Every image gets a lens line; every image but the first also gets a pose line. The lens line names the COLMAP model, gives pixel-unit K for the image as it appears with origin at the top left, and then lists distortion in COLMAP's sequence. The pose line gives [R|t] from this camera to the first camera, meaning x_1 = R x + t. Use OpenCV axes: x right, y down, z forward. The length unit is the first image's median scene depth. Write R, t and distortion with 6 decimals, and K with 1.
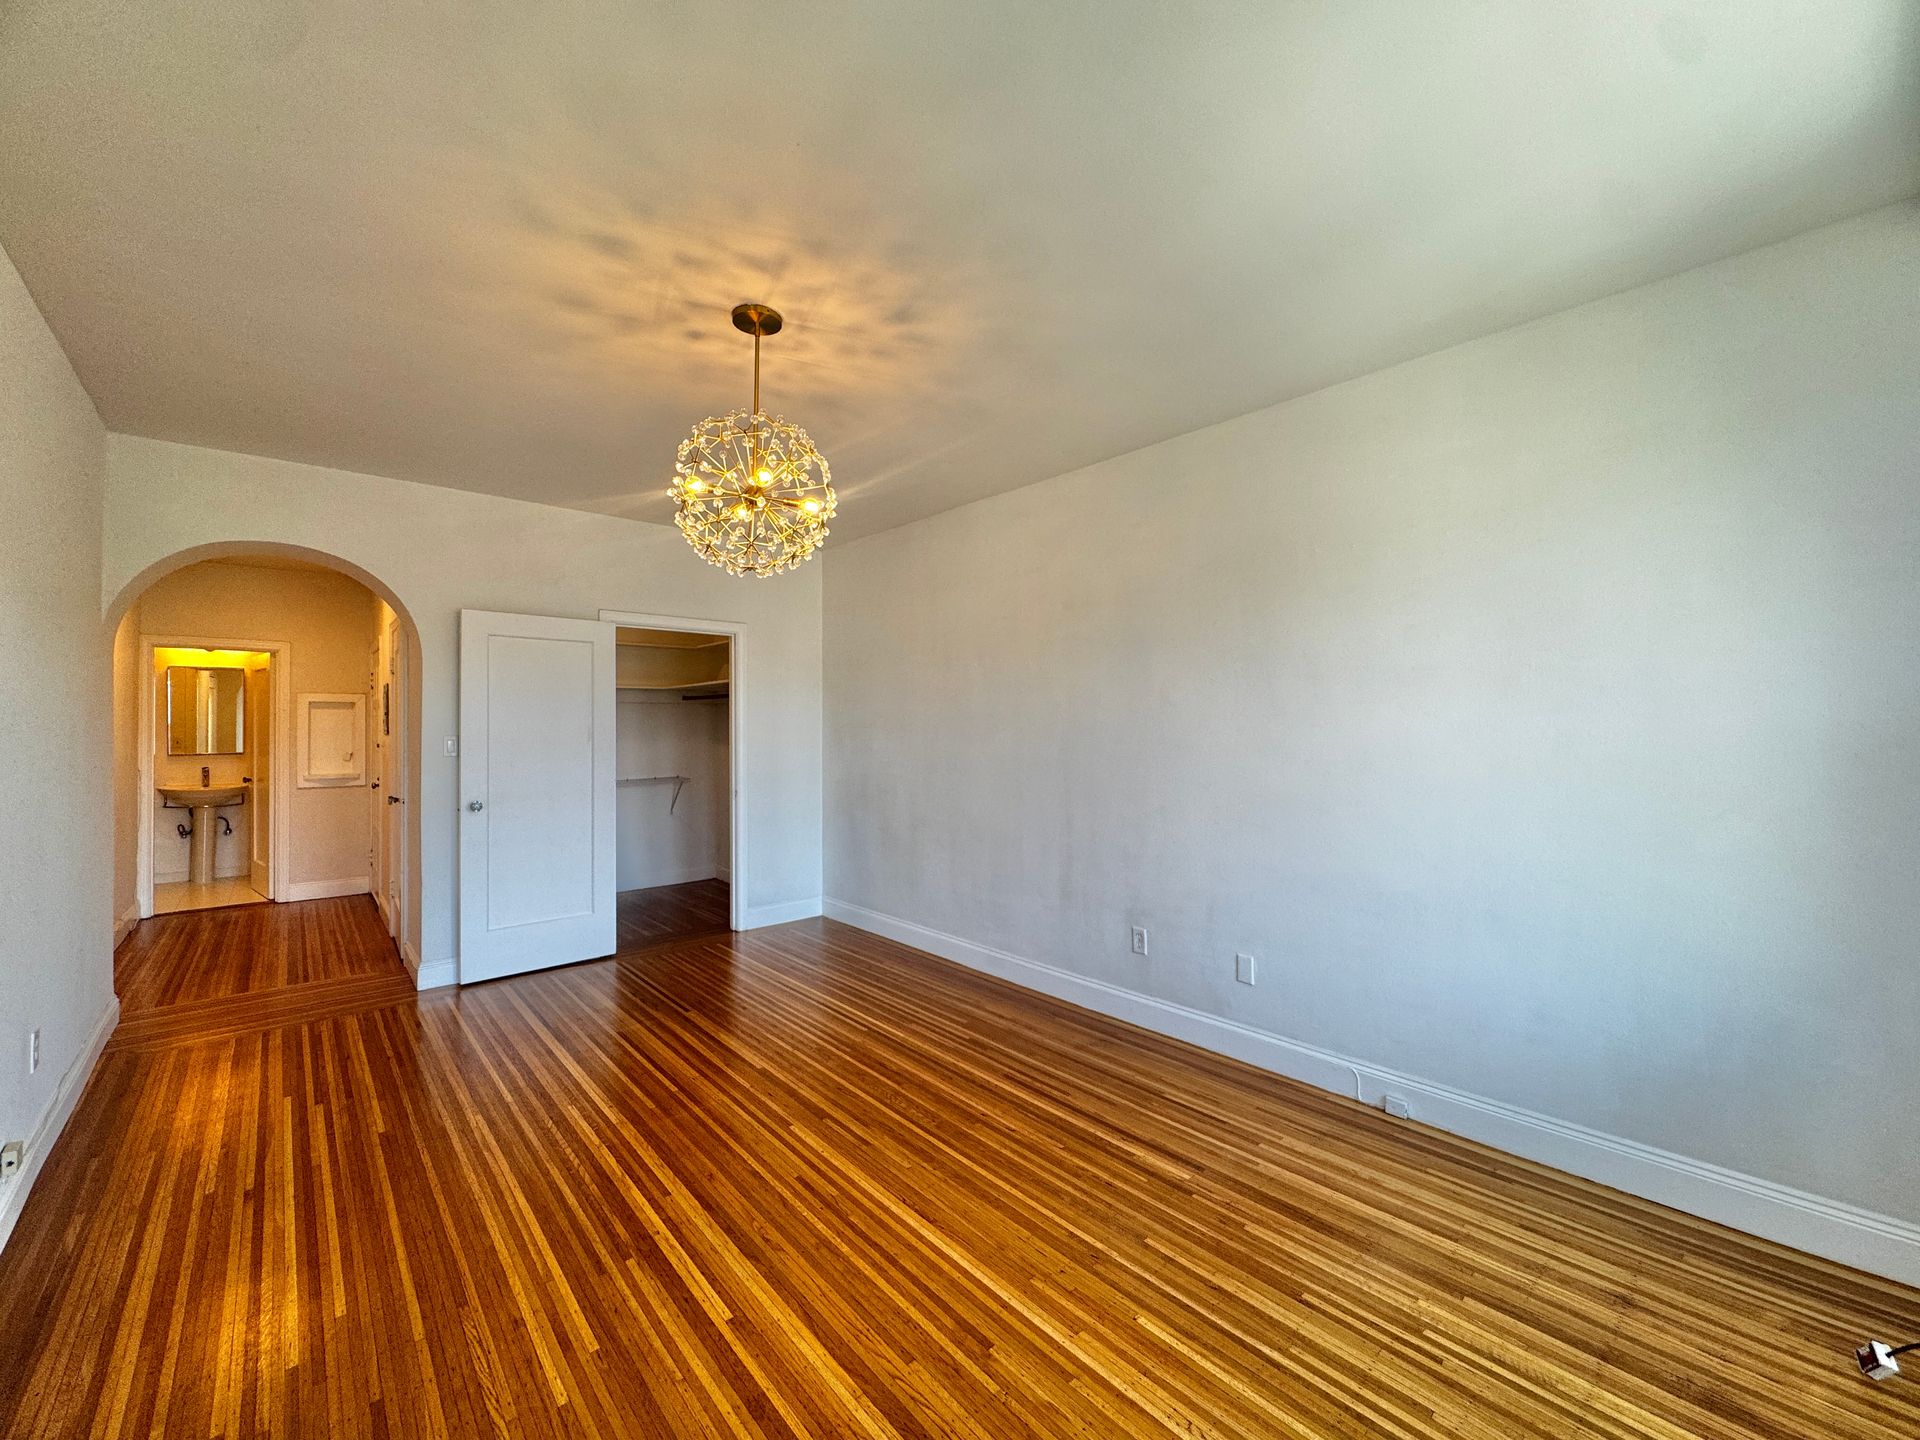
lens RADIAL K [[765.5, 0, 960.0], [0, 765.5, 720.0], [0, 0, 1]] dist [-0.002015, -0.000250]
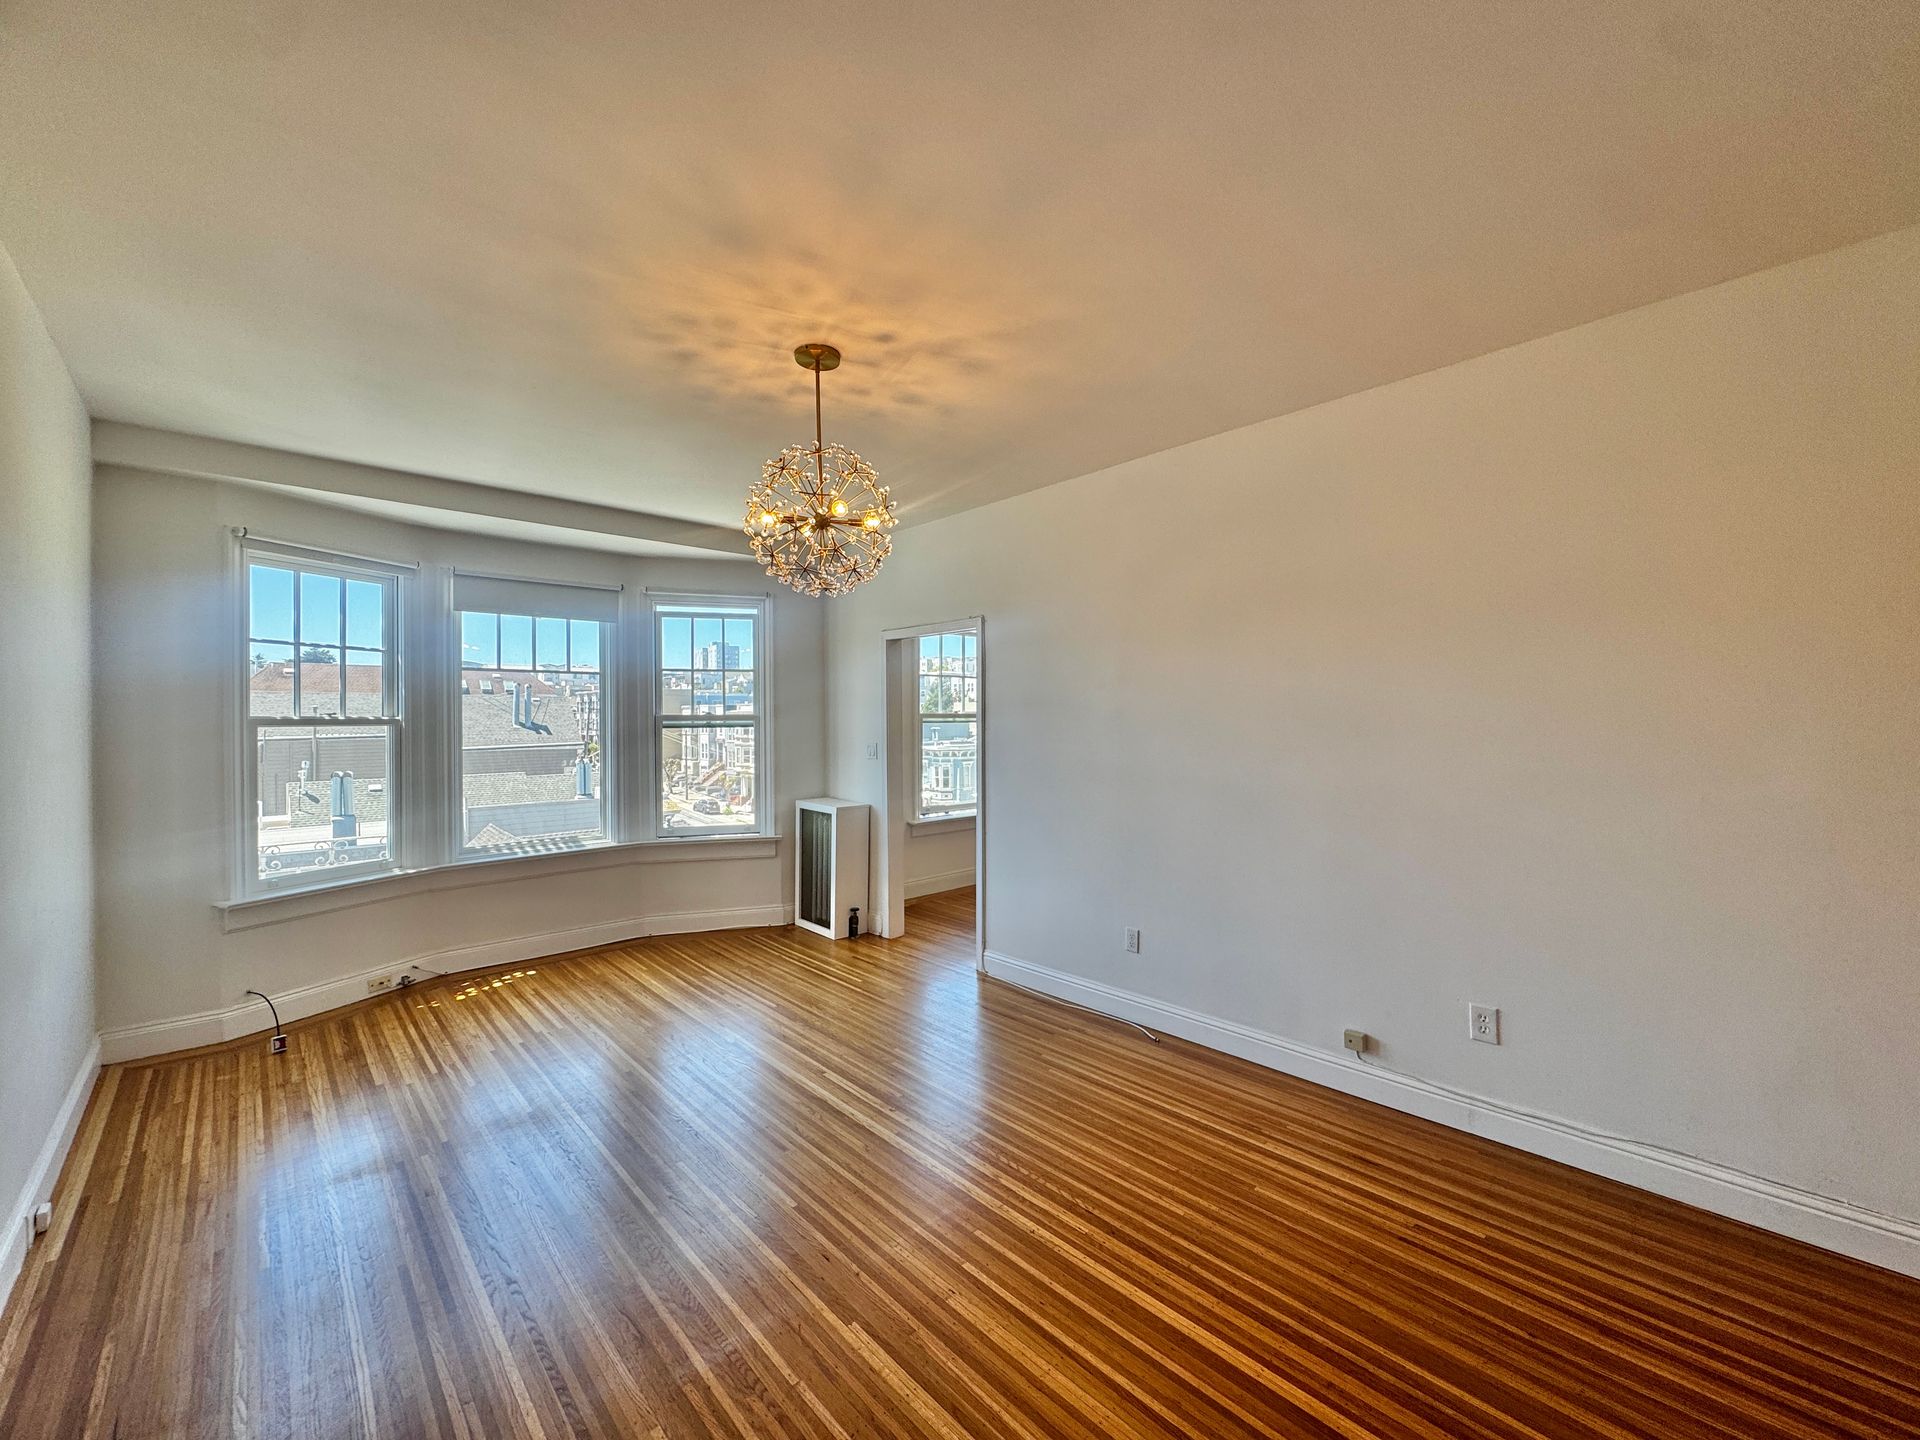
lens RADIAL K [[763.3, 0, 960.0], [0, 763.3, 720.0], [0, 0, 1]] dist [-0.002795, 0.000007]
pose [[-0.999700, 0.009603, -0.022531, -0.411047], [0.009781, 0.999922, -0.007812, -0.003334], [0.022455, -0.008030, -0.999716, 1.956894]]
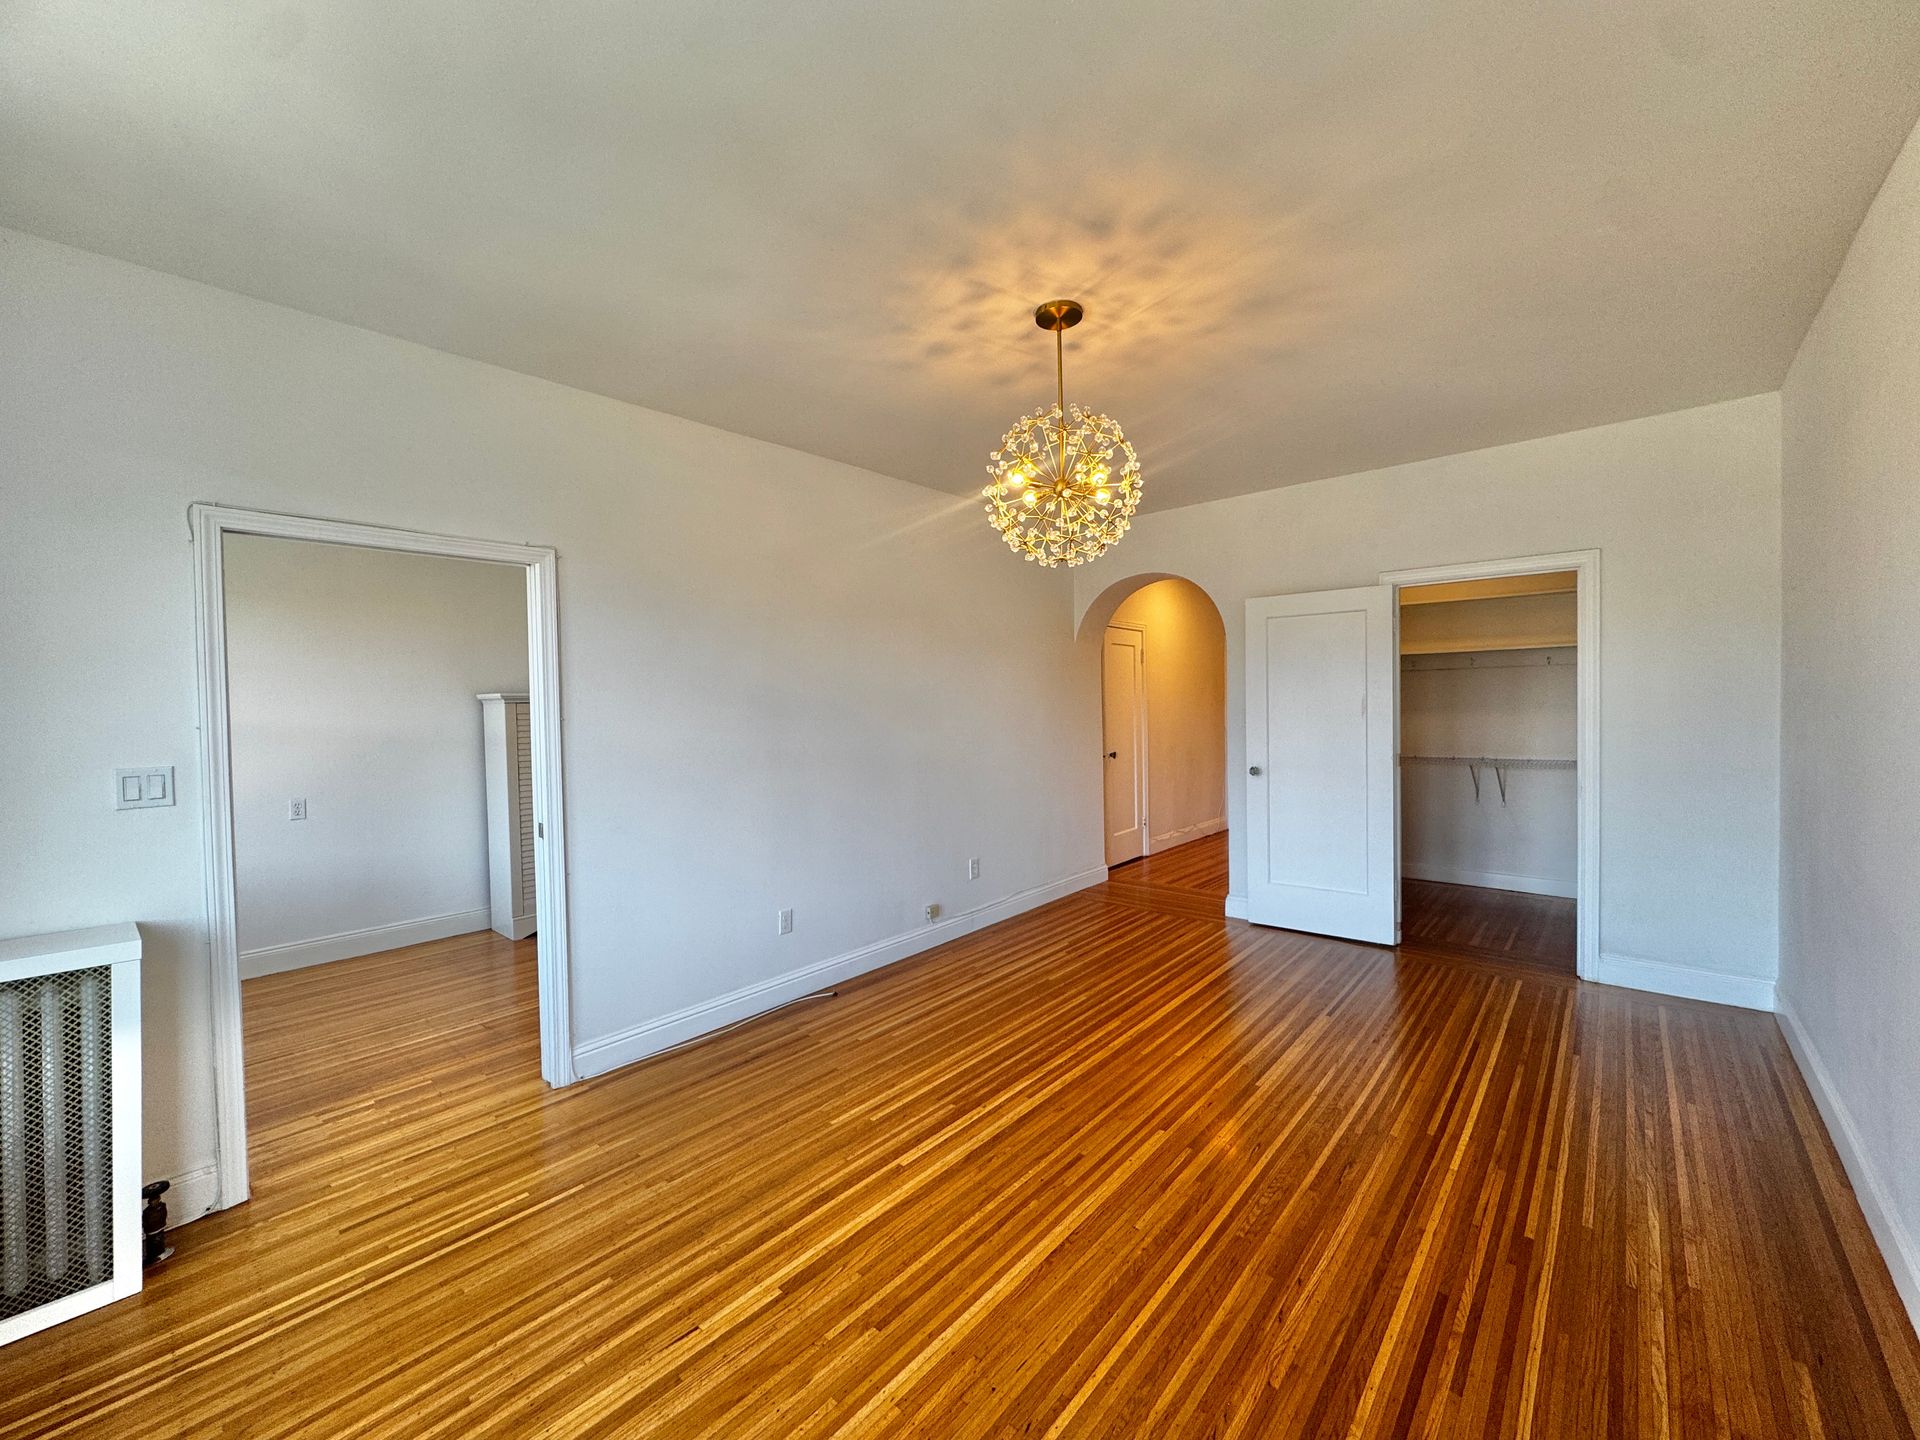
lens RADIAL K [[763.3, 0, 960.0], [0, 763.3, 720.0], [0, 0, 1]] dist [-0.002795, 0.000007]
pose [[0.124286, 0.023313, -0.991973, 0.706949], [0.027459, 0.999260, 0.026925, -0.009596], [0.991866, -0.030585, 0.123554, 0.684621]]
